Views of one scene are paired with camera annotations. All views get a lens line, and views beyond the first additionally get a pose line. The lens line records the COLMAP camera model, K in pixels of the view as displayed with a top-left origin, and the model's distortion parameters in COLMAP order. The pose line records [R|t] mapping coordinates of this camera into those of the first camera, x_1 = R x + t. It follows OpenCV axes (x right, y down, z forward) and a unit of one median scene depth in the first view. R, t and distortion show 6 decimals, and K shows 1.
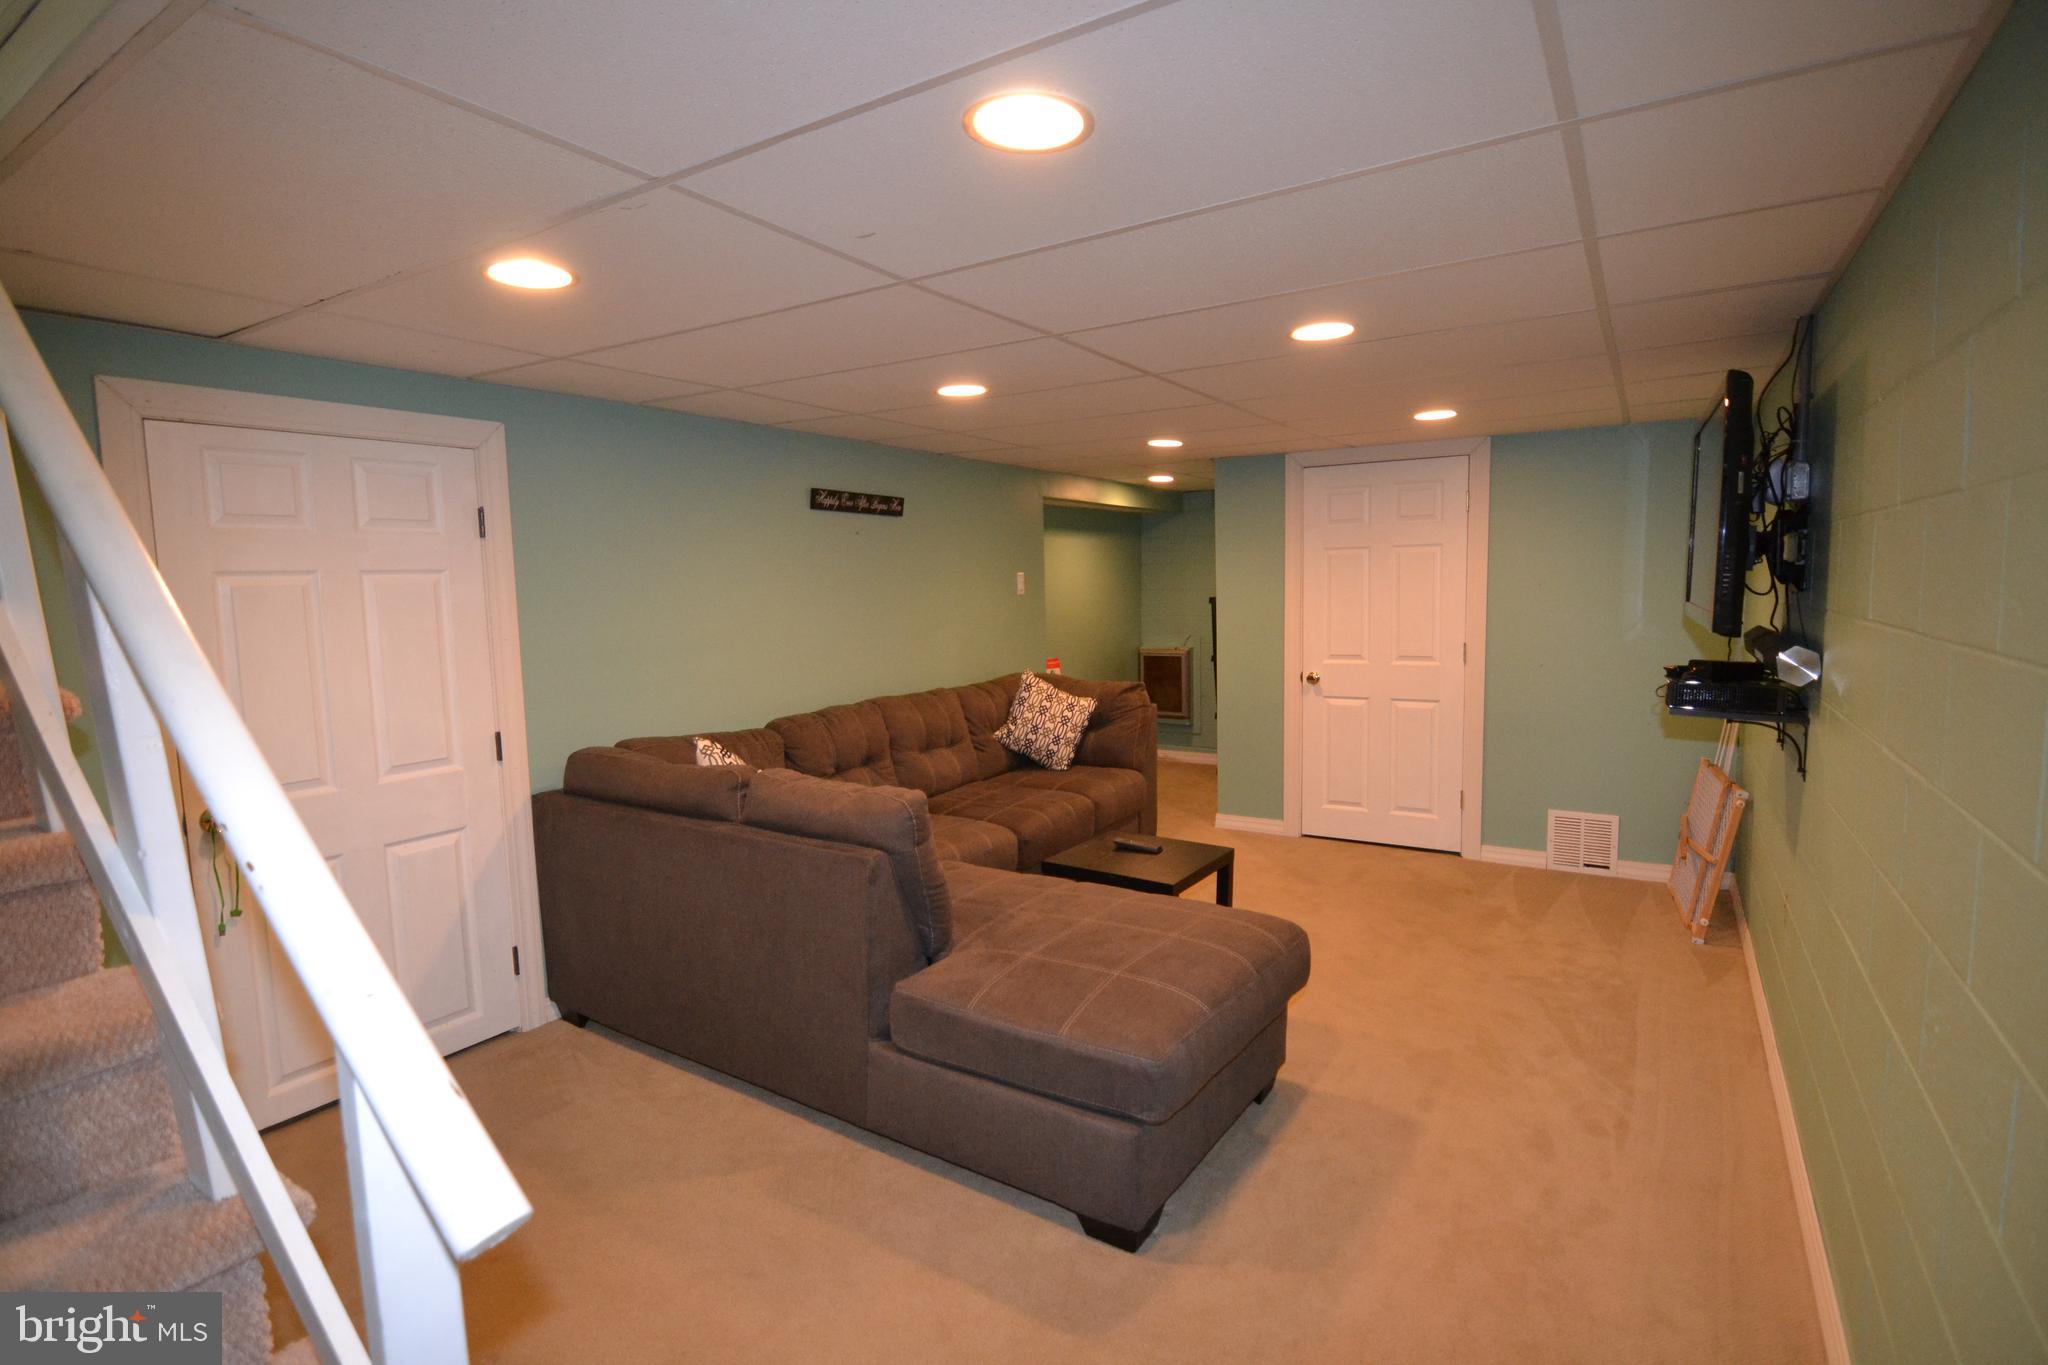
lens RADIAL K [[996.5, 0, 1018.1], [0, 996.5, 683.1], [0, 0, 1]] dist [-0.008357, -0.002334]
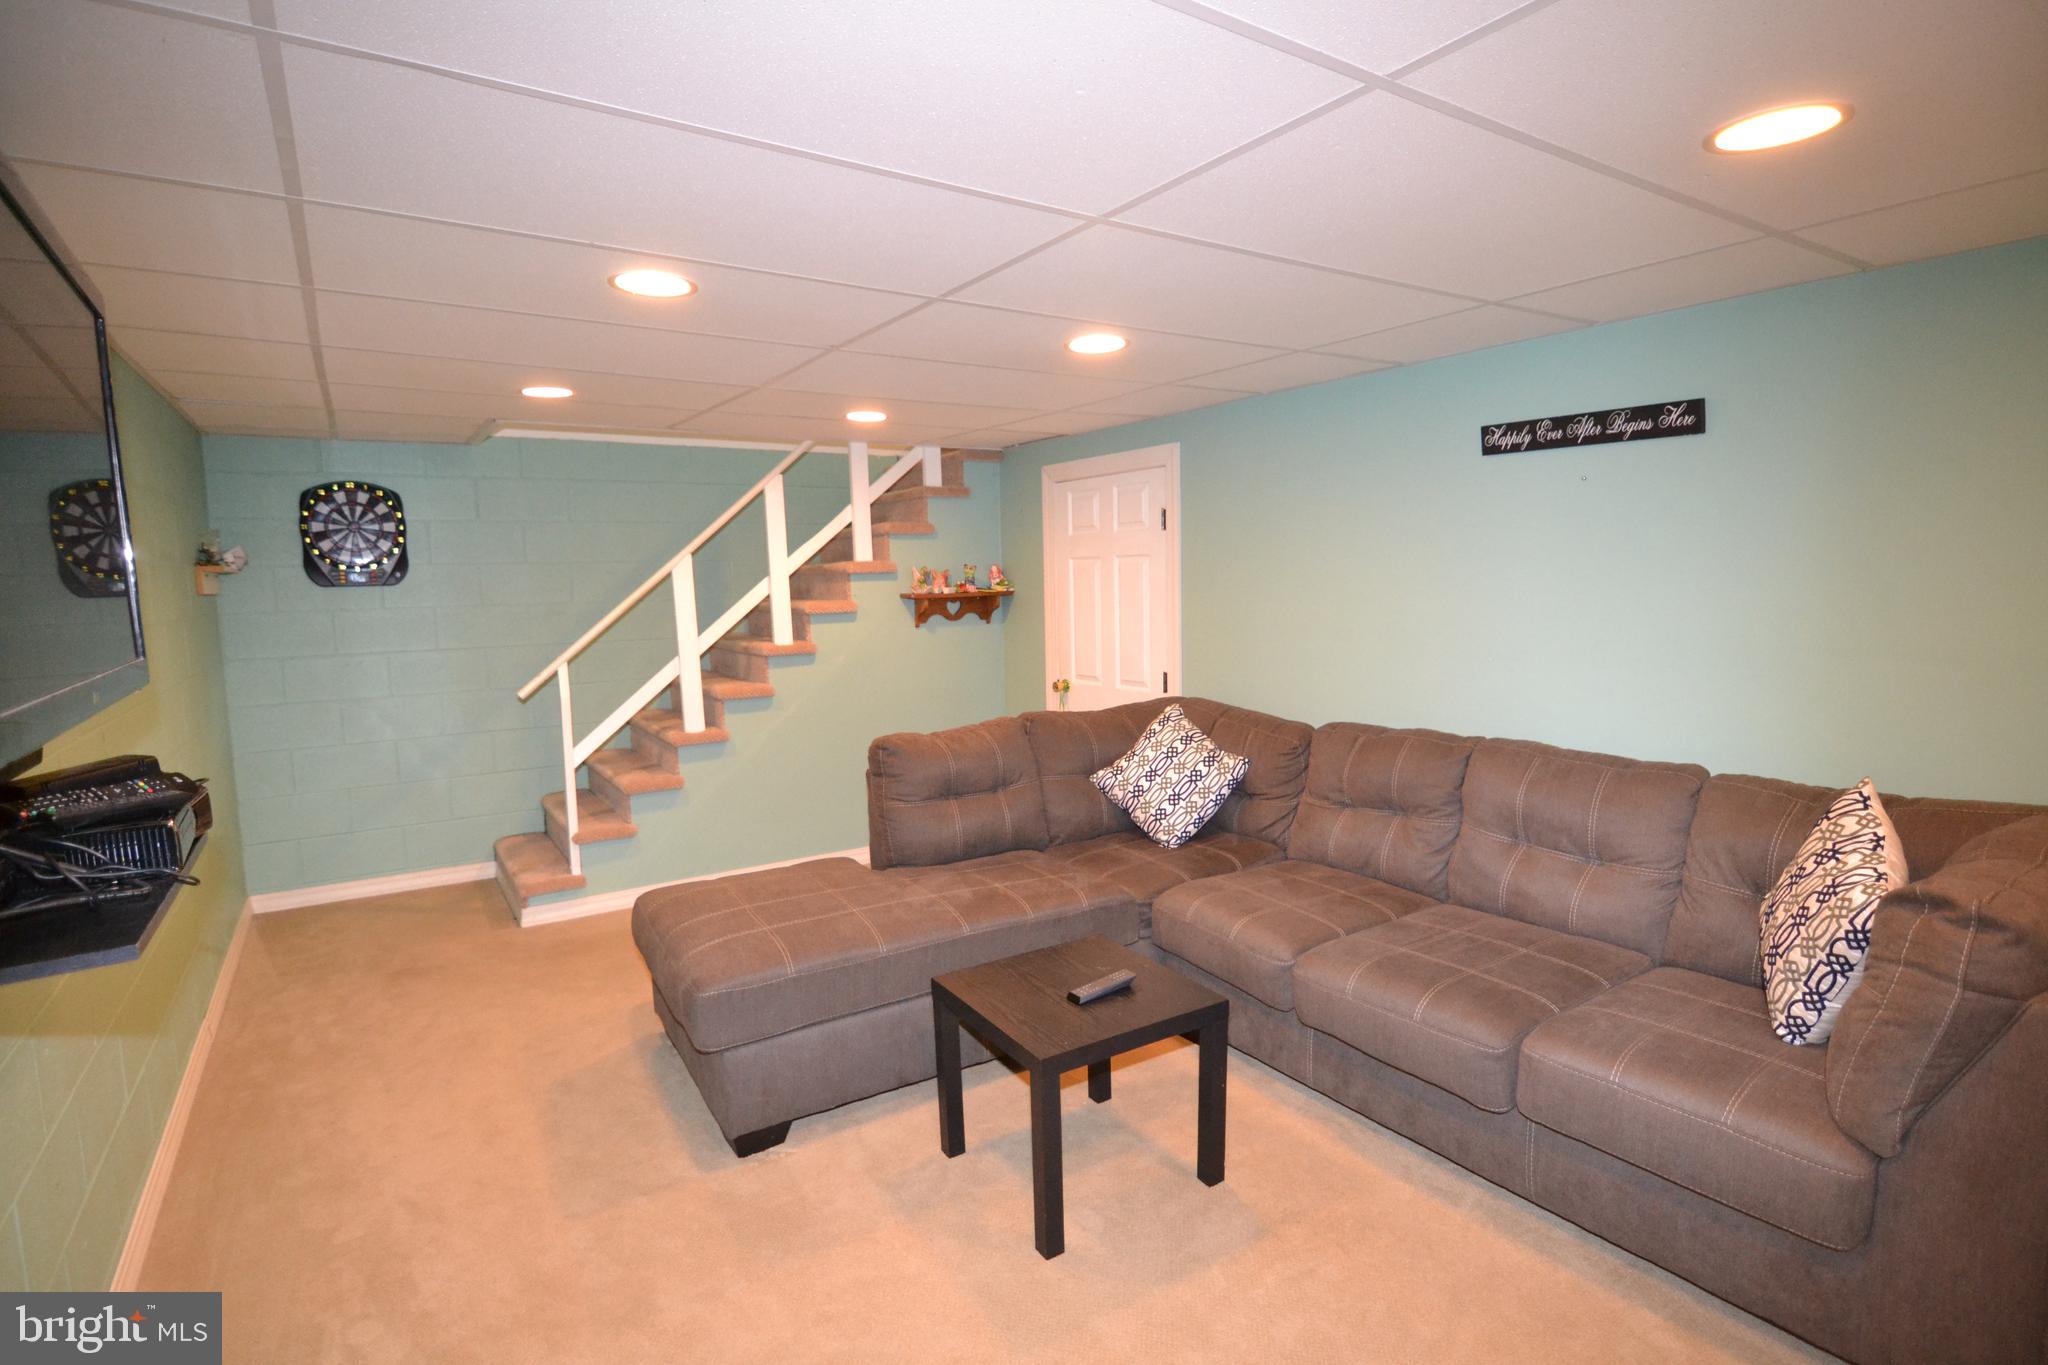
lens RADIAL K [[996.5, 0, 1019.2], [0, 996.5, 691.8], [0, 0, 1]] dist [-0.008357, -0.002334]
pose [[-0.406323, 0.119885, -0.905831, 0.580980], [-0.082138, 0.982549, 0.166883, -0.099085], [0.910030, 0.142211, -0.389385, 0.983280]]
